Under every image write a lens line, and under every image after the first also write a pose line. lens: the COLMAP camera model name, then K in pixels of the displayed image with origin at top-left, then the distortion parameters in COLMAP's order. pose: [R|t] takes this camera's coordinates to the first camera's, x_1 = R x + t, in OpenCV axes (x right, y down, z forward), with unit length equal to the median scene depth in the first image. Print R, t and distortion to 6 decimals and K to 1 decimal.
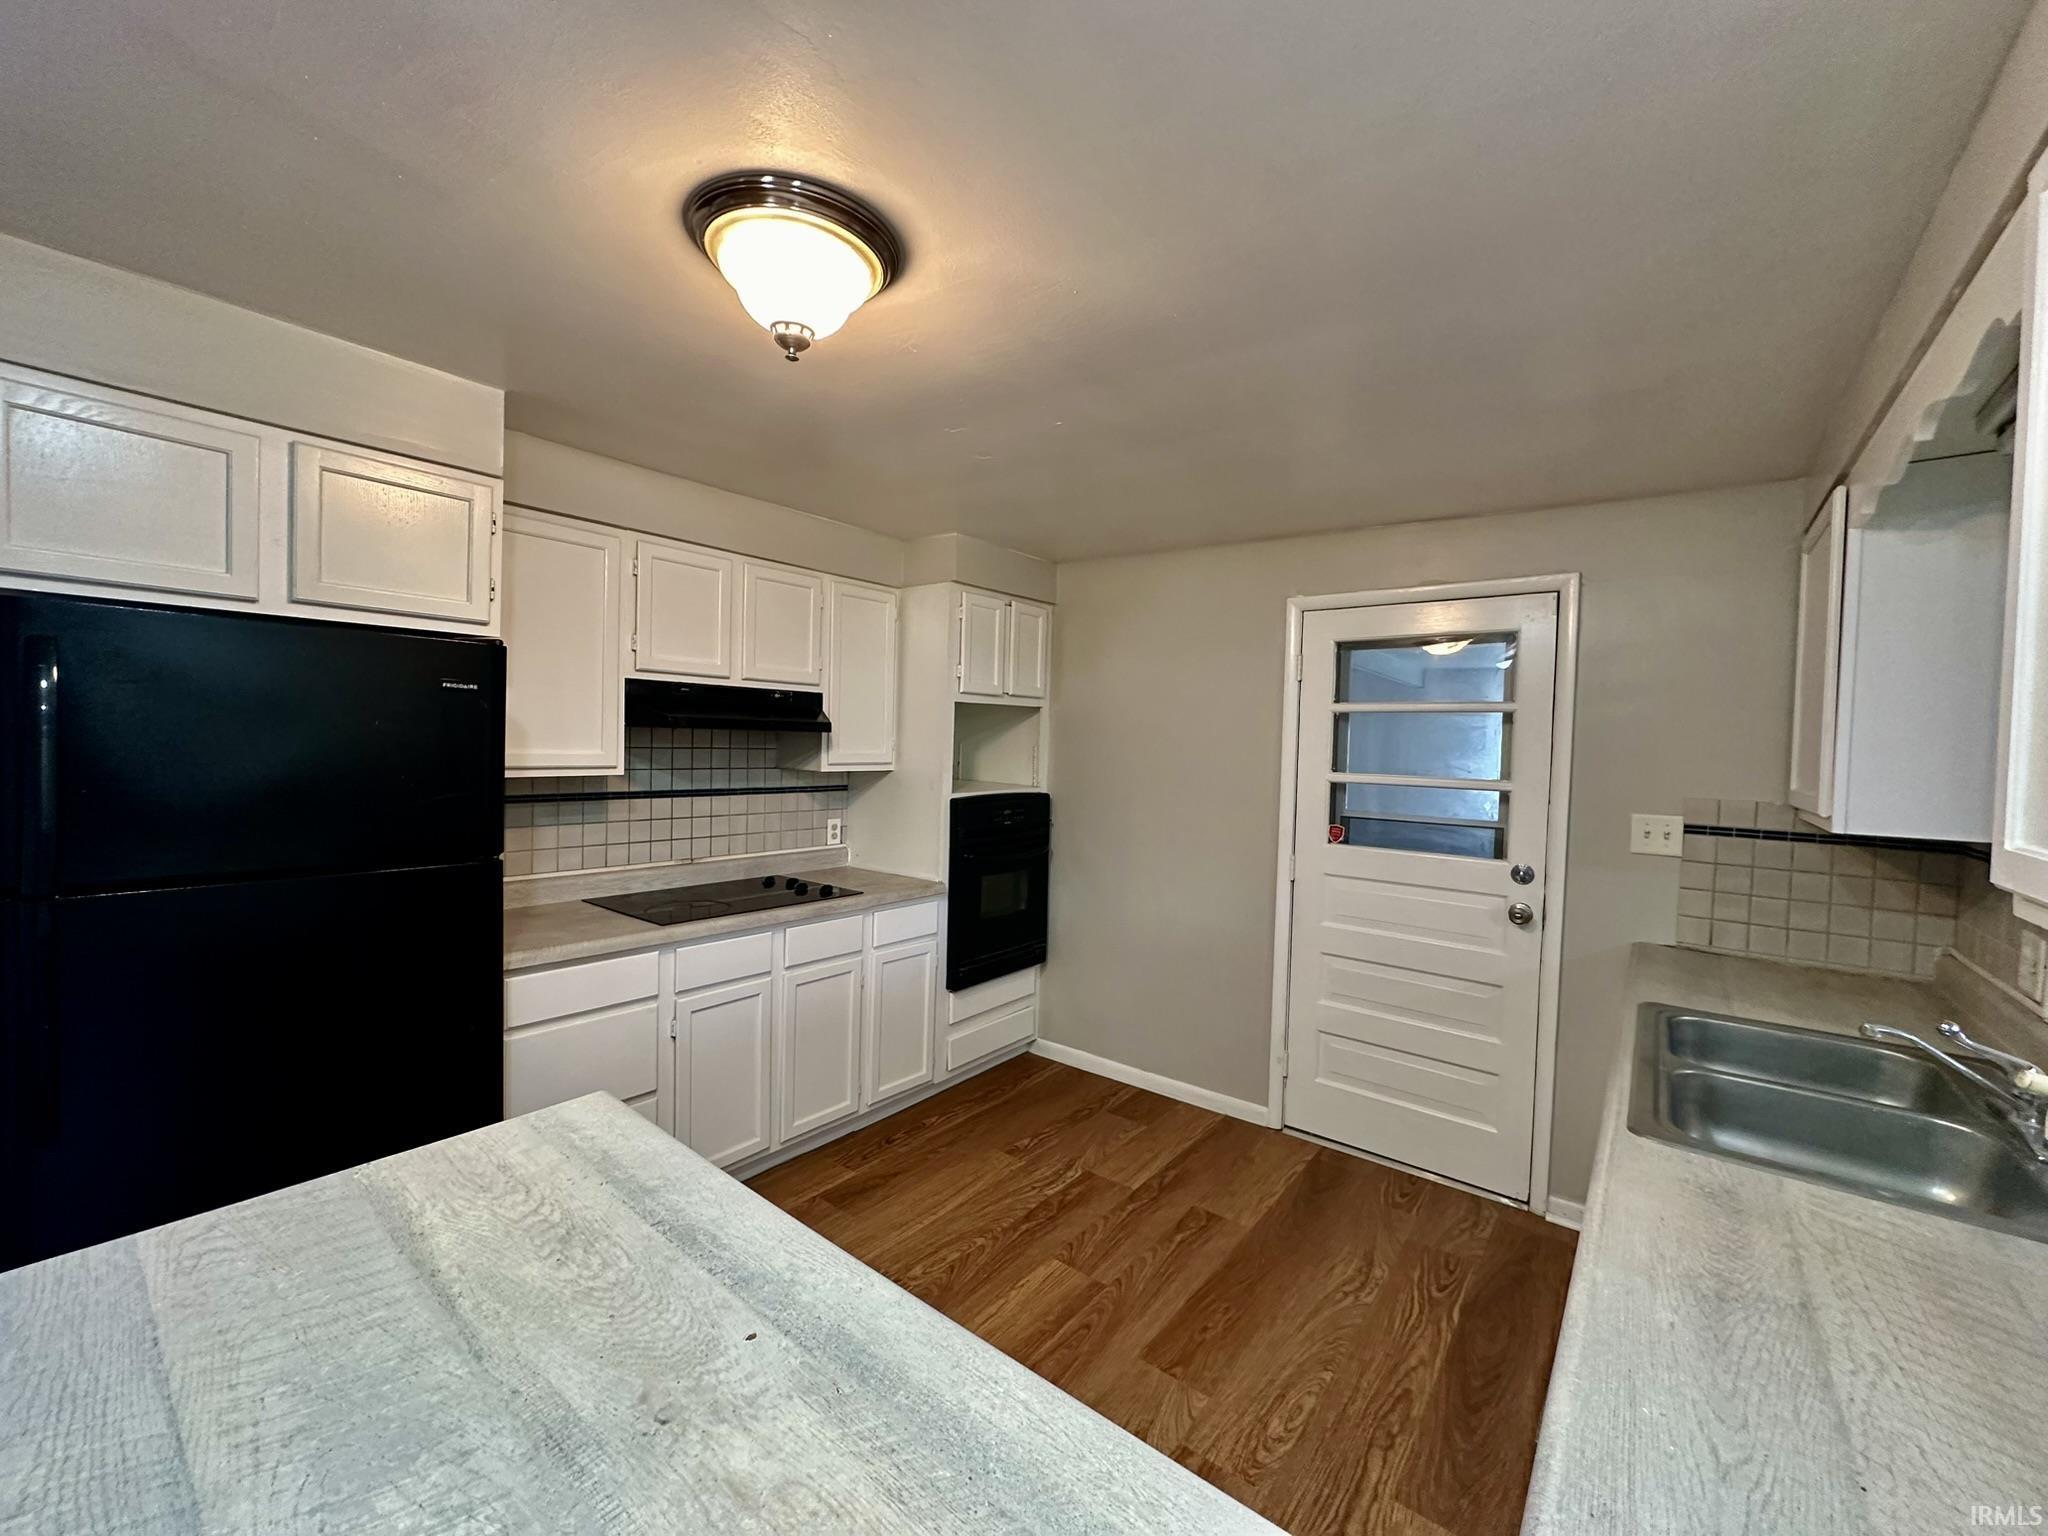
lens RADIAL K [[813.6, 0, 1021.1], [0, 813.6, 767.7], [0, 0, 1]] dist [-0.001137, 0.000015]
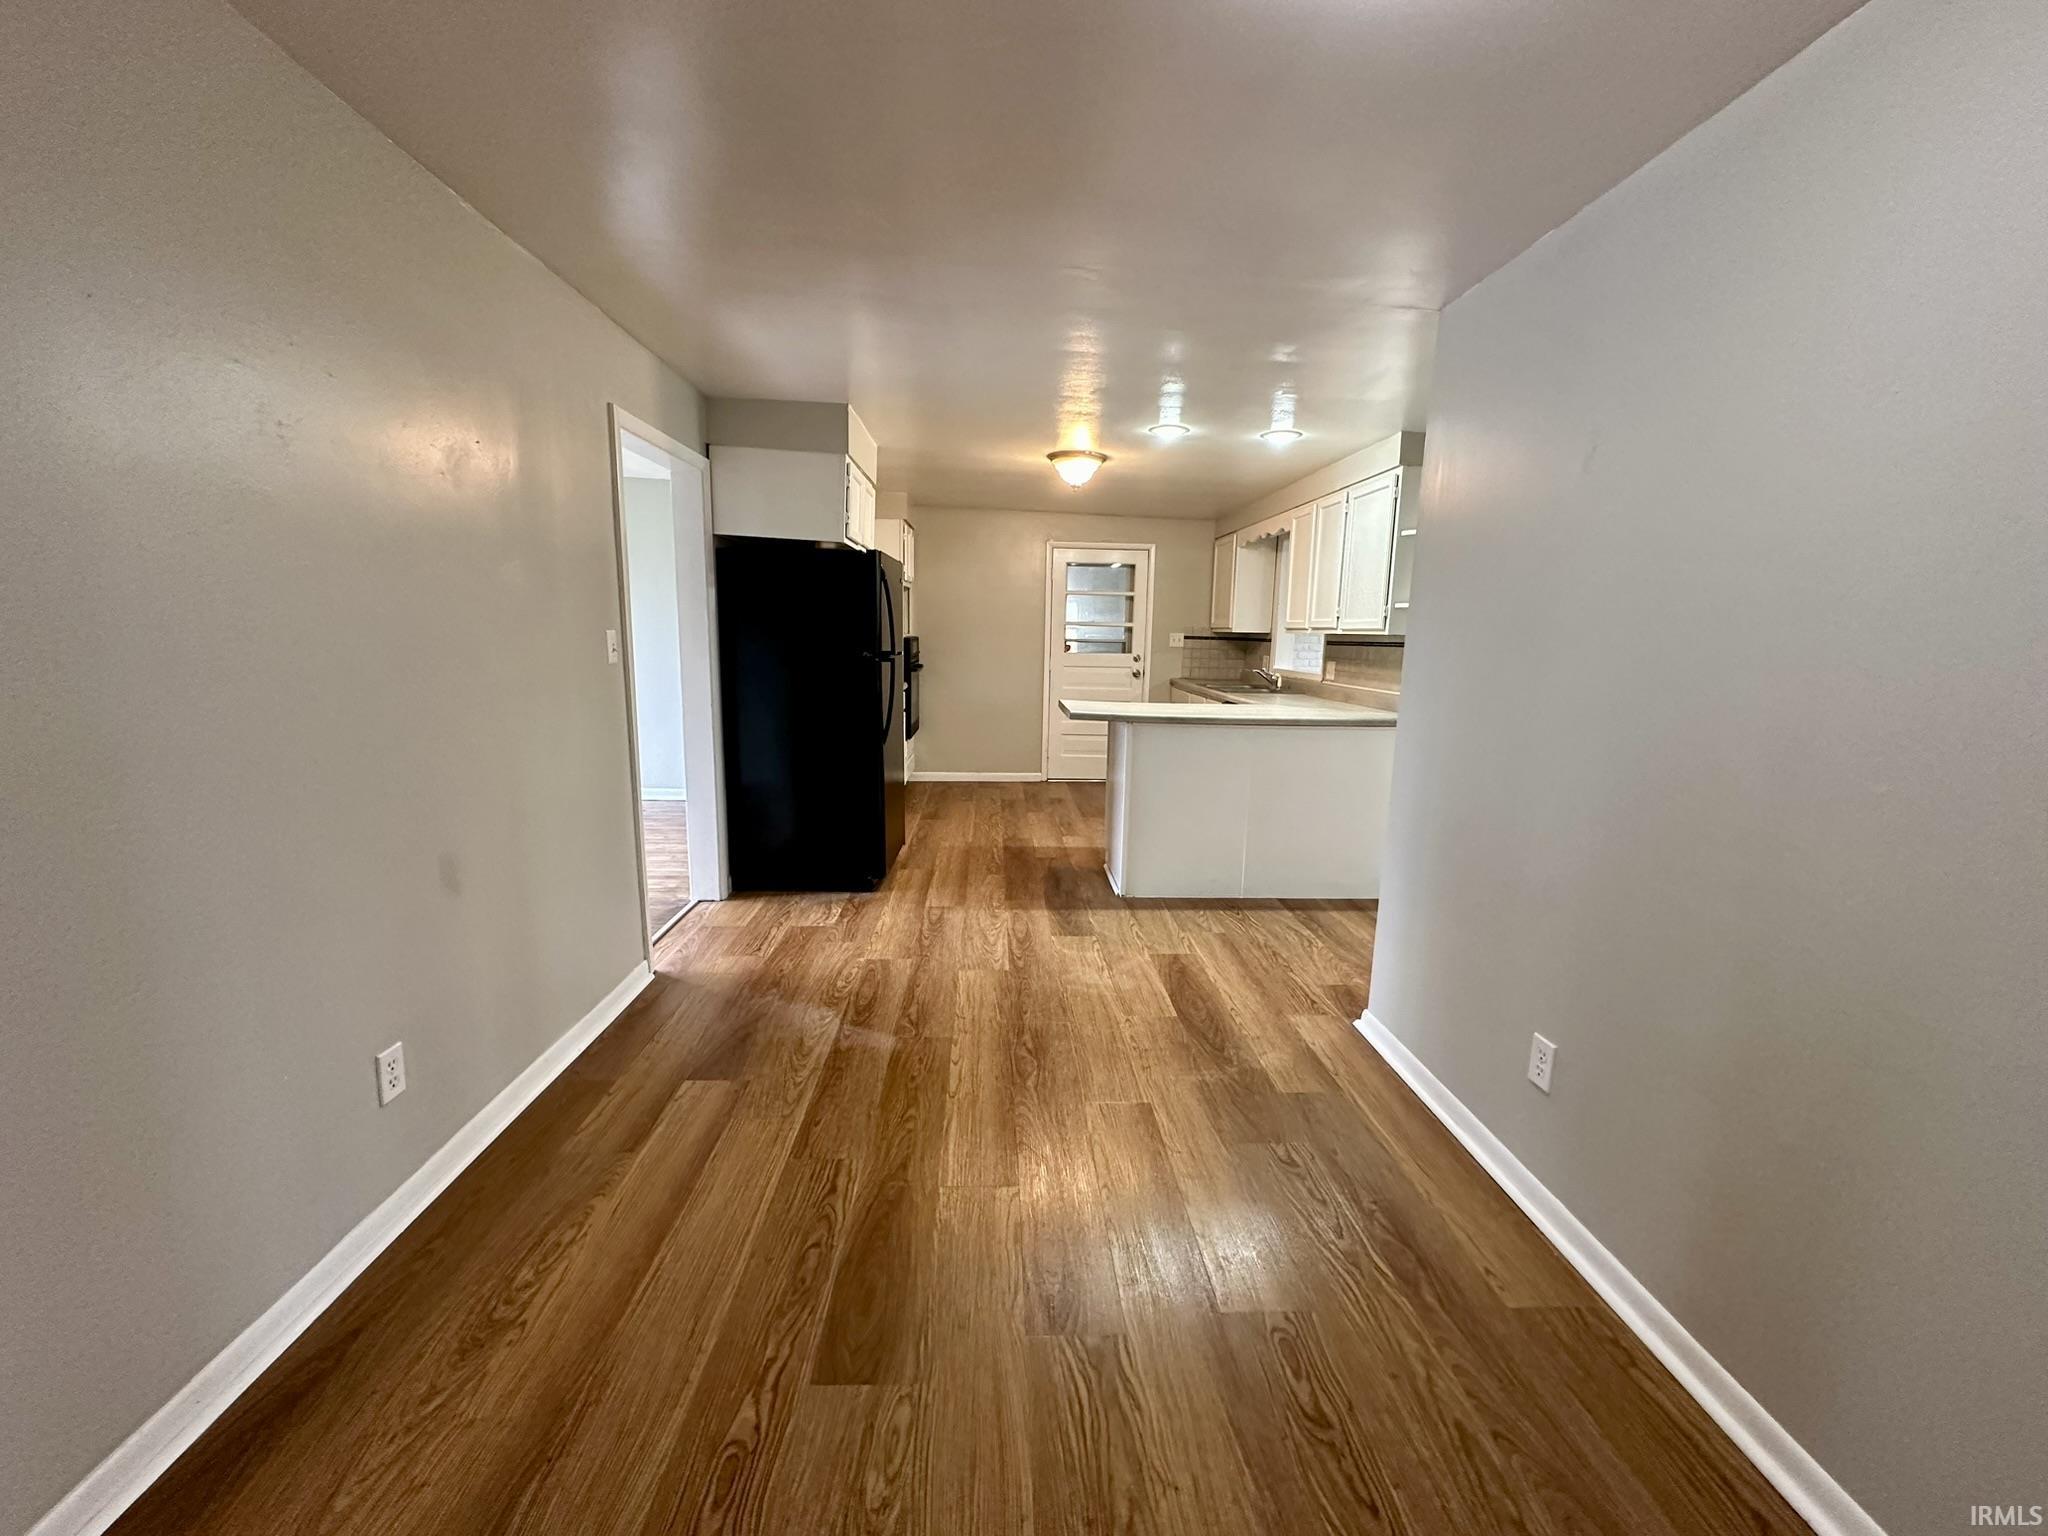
lens RADIAL K [[813.6, 0, 1021.1], [0, 813.6, 767.7], [0, 0, 1]] dist [-0.001137, 0.000015]
pose [[0.759027, -0.123023, 0.639331, -1.573293], [0.022903, 0.986423, 0.162621, 0.047725], [-0.650657, -0.108791, 0.751539, -0.881371]]
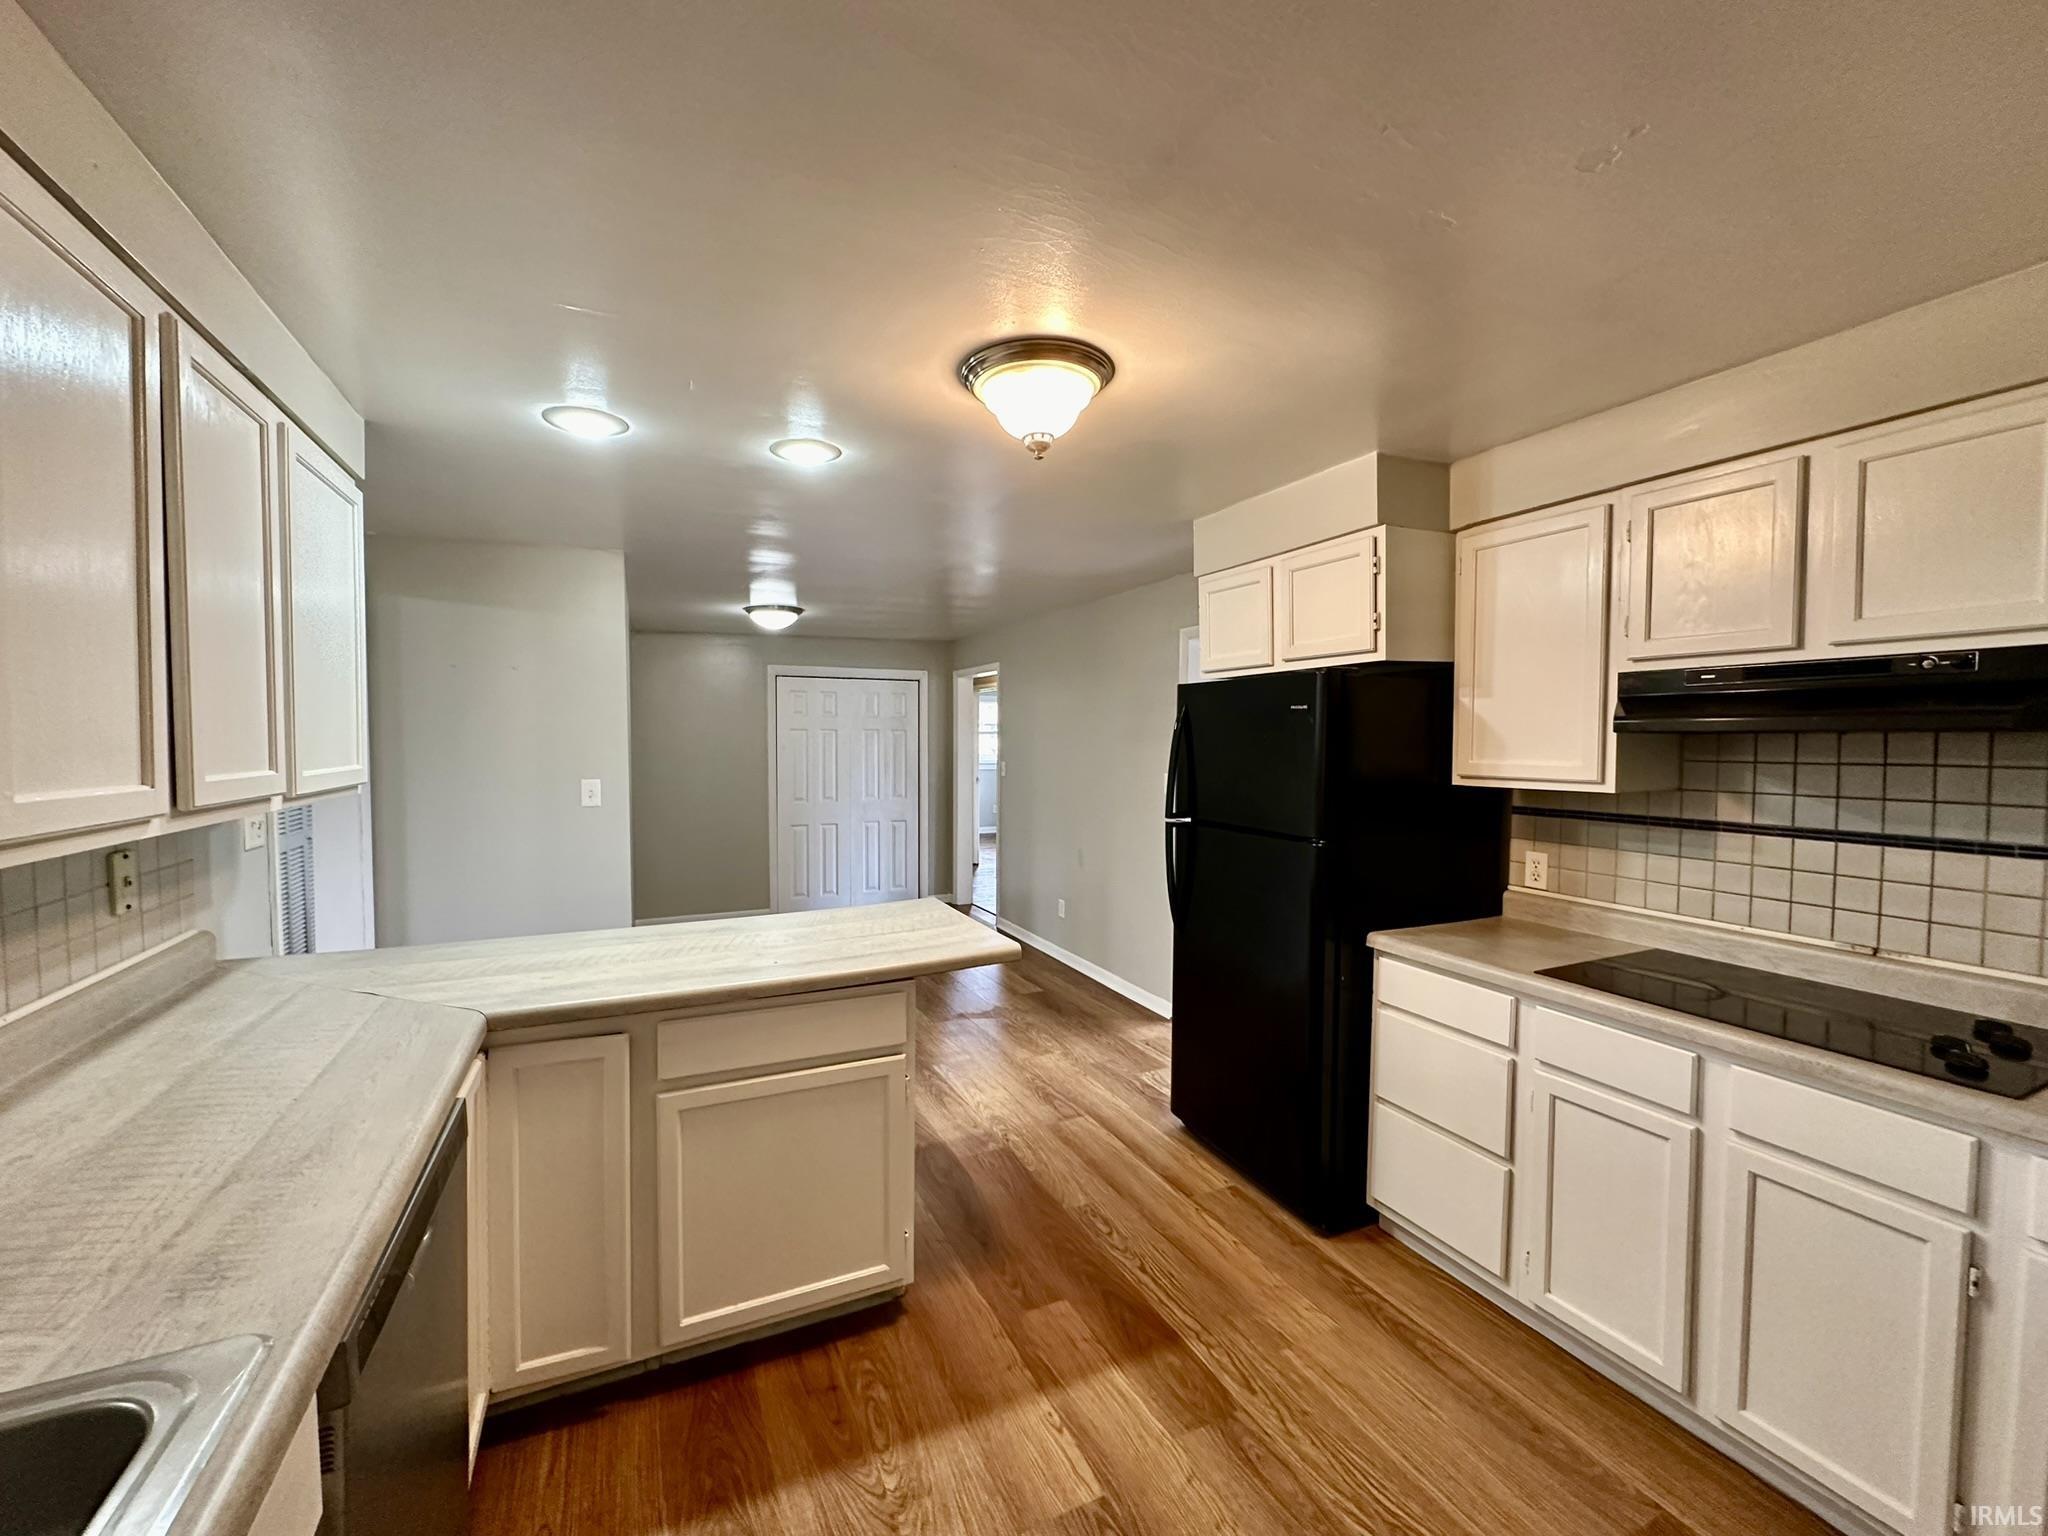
lens RADIAL K [[813.6, 0, 1021.1], [0, 813.6, 767.7], [0, 0, 1]] dist [-0.001137, 0.000015]
pose [[-0.434138, 0.000876, -0.900846, 0.540740], [-0.045002, 0.998730, 0.022659, -0.008872], [0.899722, 0.050377, -0.433547, 0.895776]]
